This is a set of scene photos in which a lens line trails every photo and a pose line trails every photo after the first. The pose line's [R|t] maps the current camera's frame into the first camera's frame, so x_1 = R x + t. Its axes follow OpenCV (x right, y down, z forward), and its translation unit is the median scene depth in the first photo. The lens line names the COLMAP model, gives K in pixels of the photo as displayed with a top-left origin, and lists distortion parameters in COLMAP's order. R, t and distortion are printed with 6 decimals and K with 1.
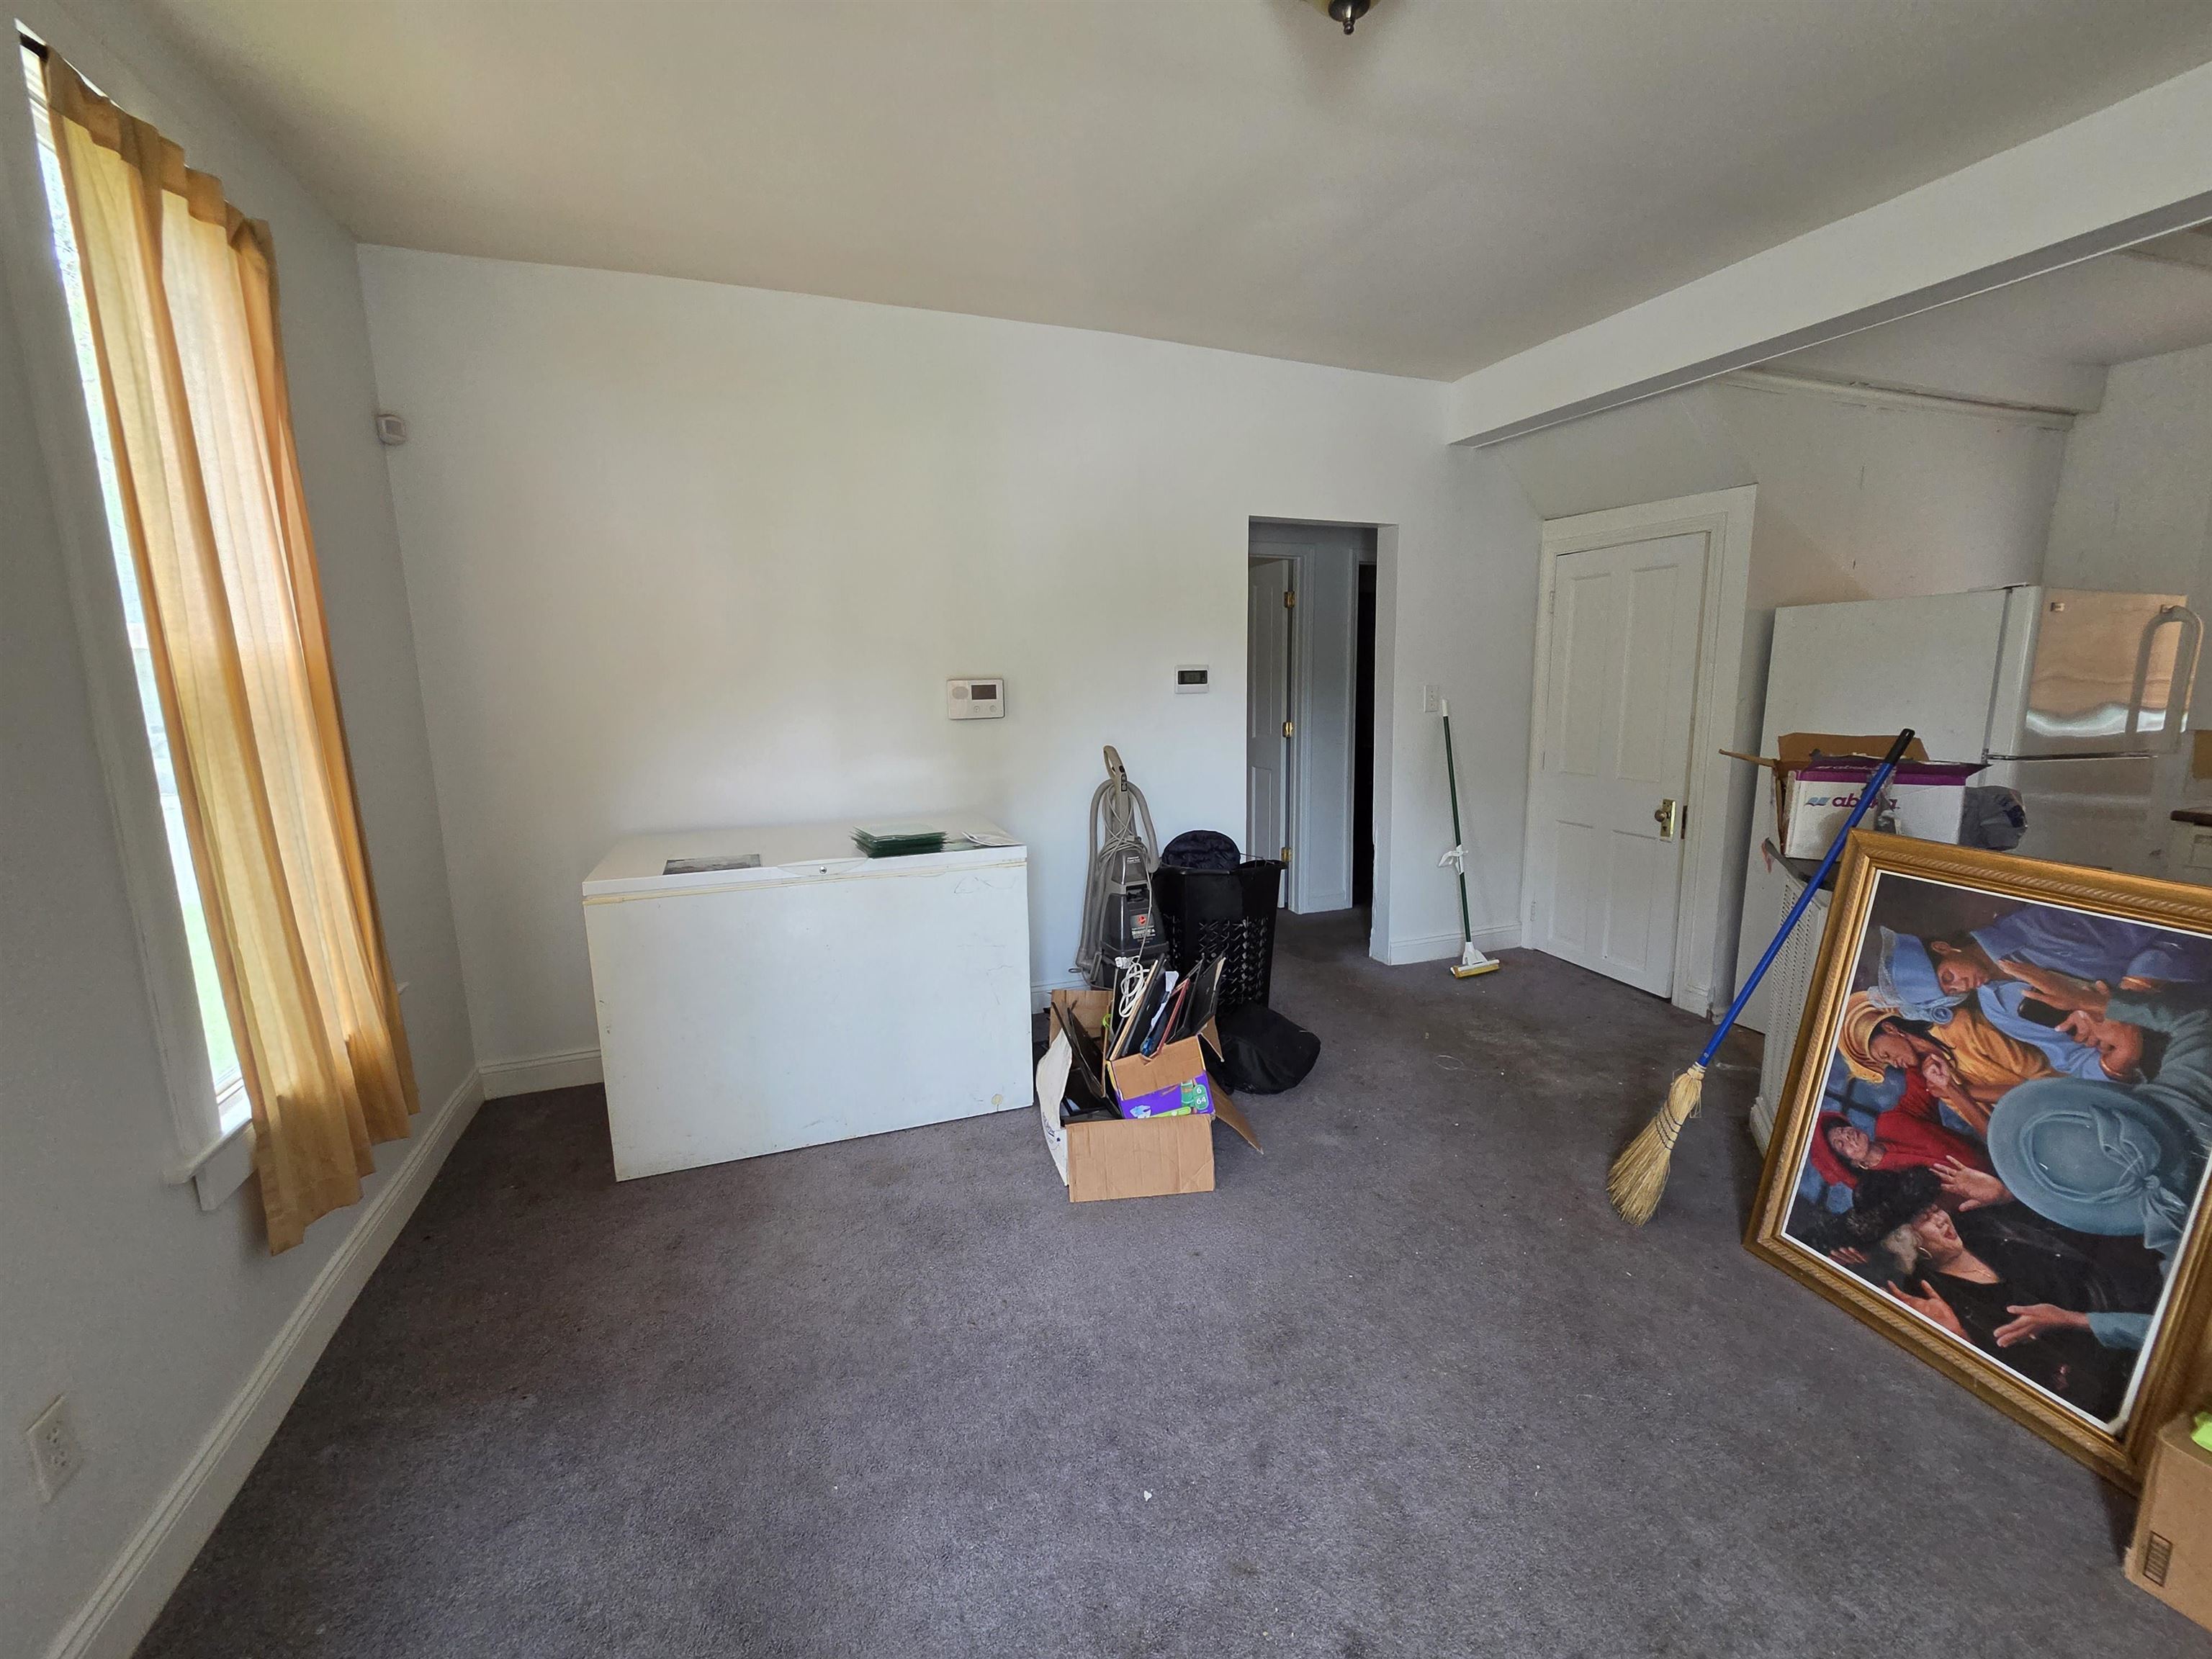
lens RADIAL K [[901.5, 0, 1106.0], [0, 901.5, 829.5], [0, 0, 1]] dist [-0.006098, 0.005715]
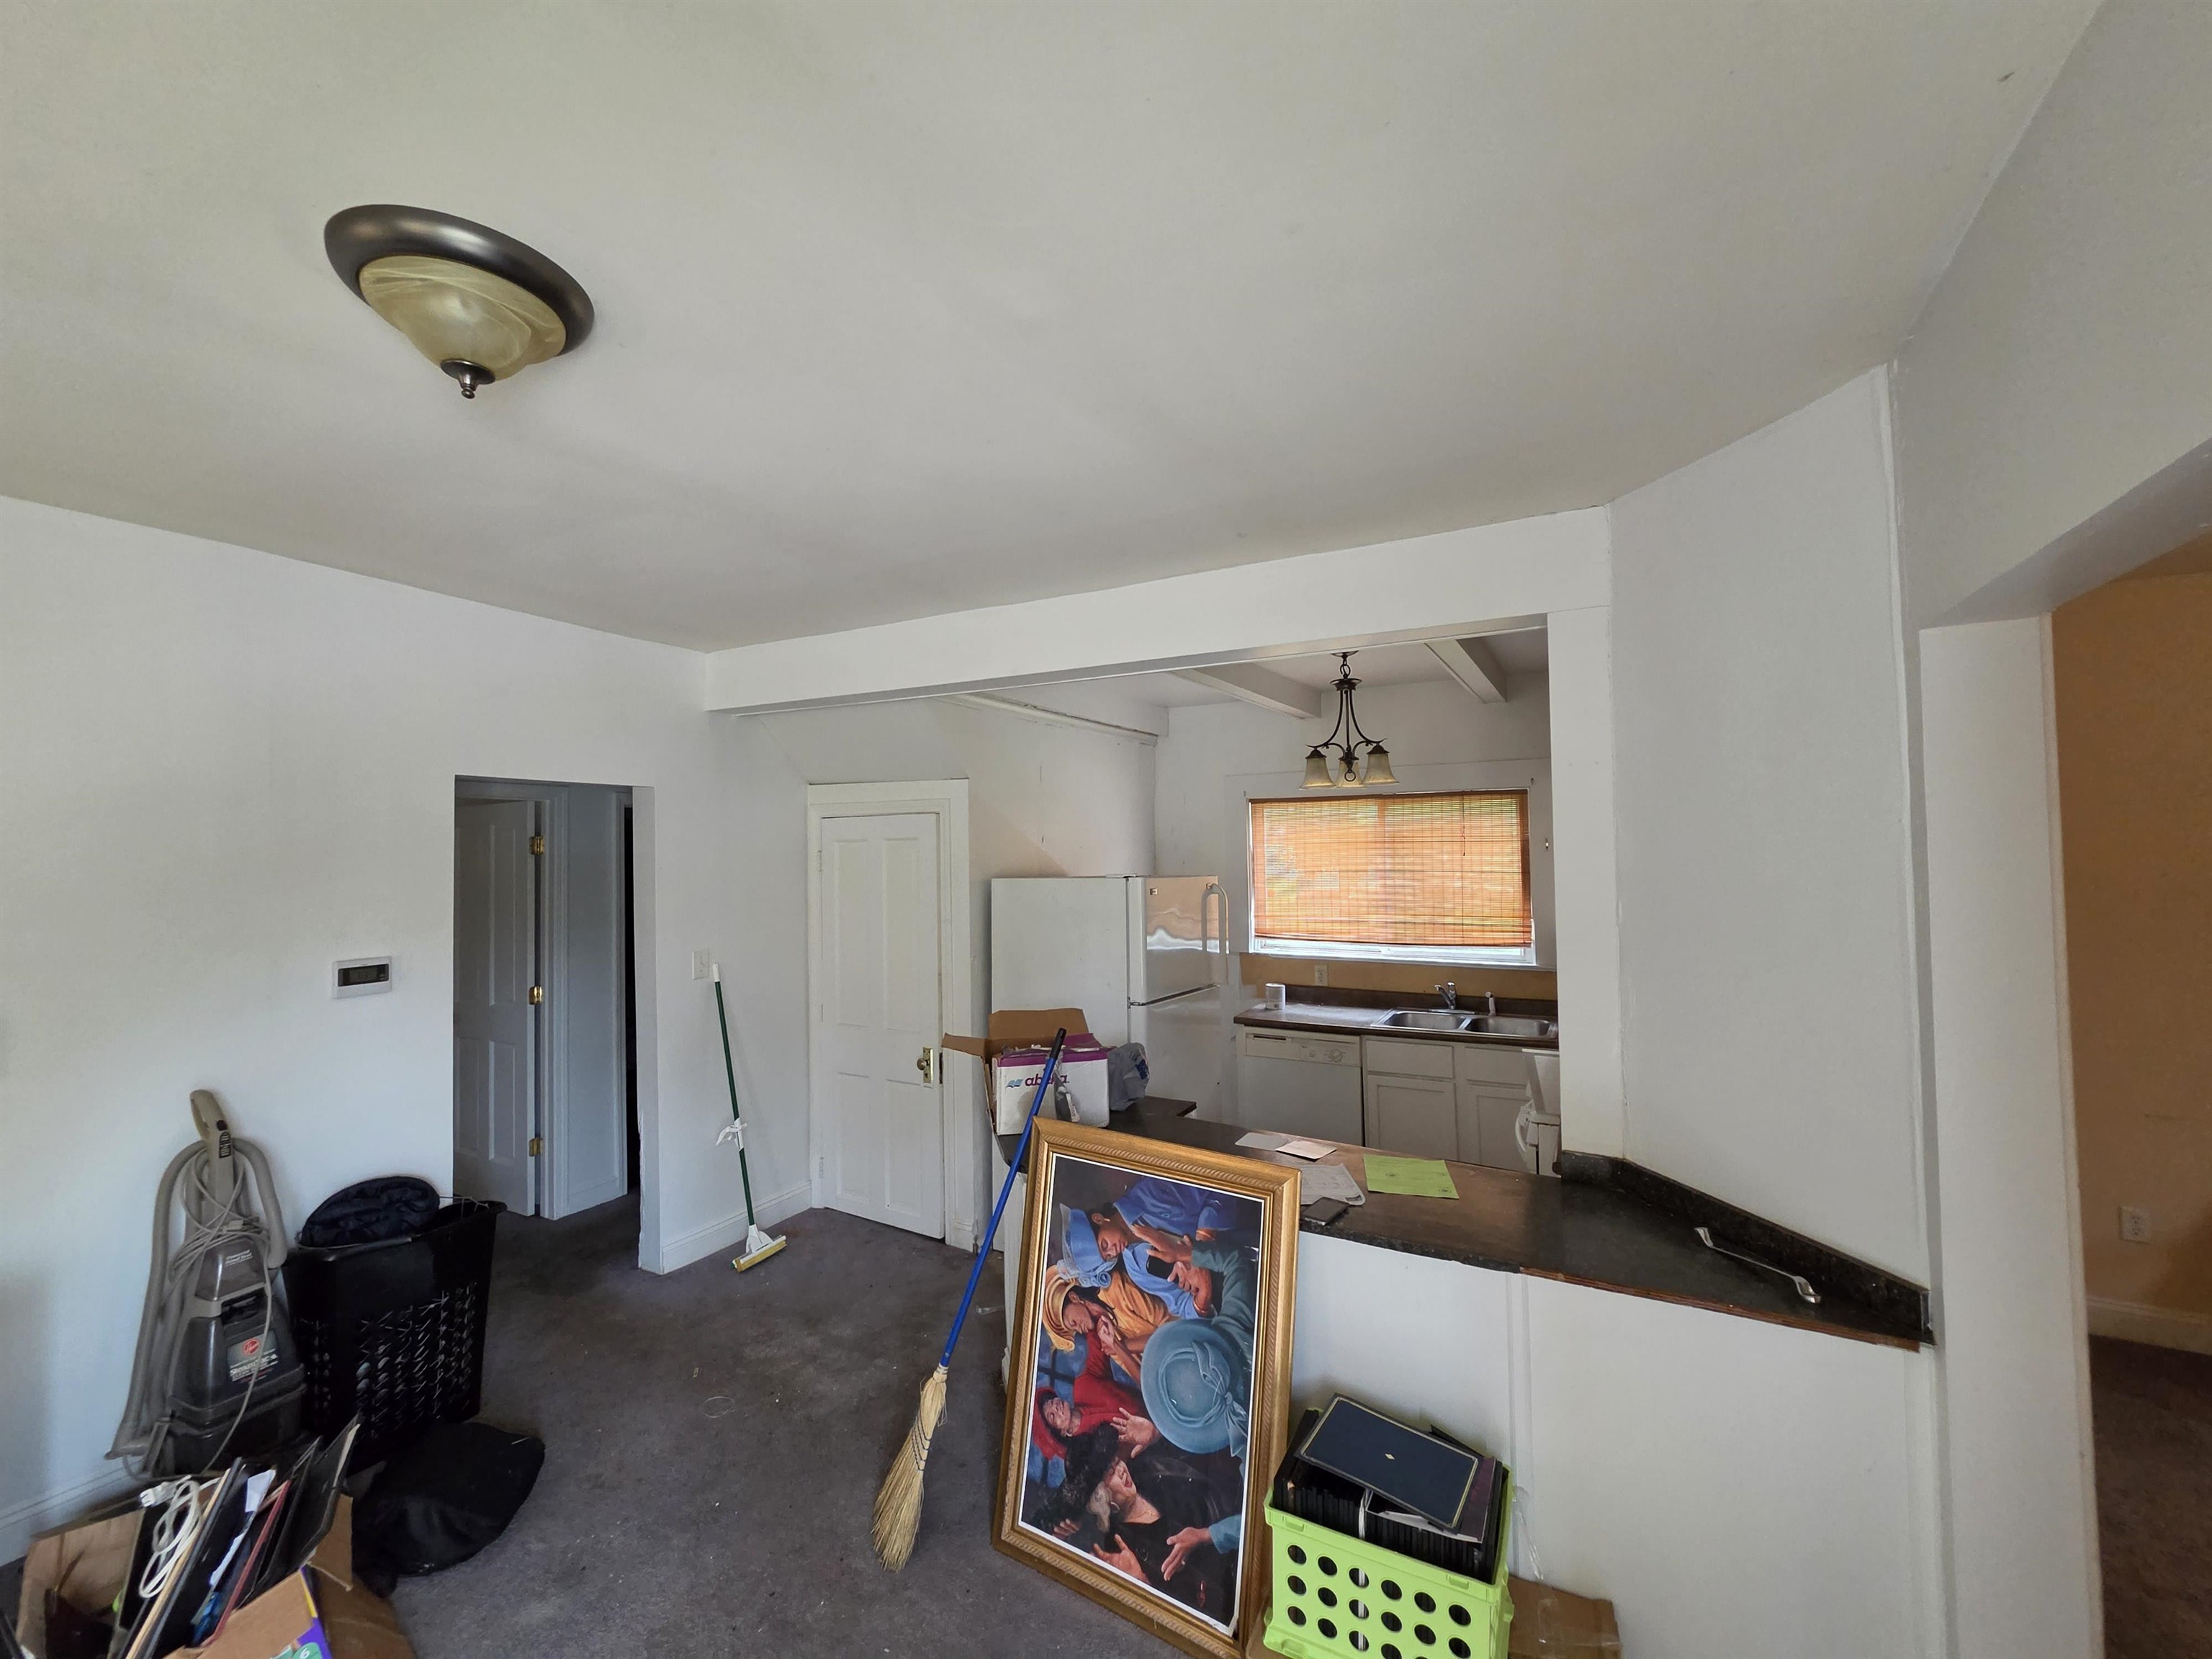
lens RADIAL K [[909.1, 0, 1098.9], [0, 909.1, 826.1], [0, 0, 1]] dist [0.000254, -0.004964]
pose [[0.763036, 0.028372, 0.645733, 0.106367], [0.105647, 0.980126, -0.167903, -0.144536], [-0.637663, 0.196335, 0.744875, -0.004602]]
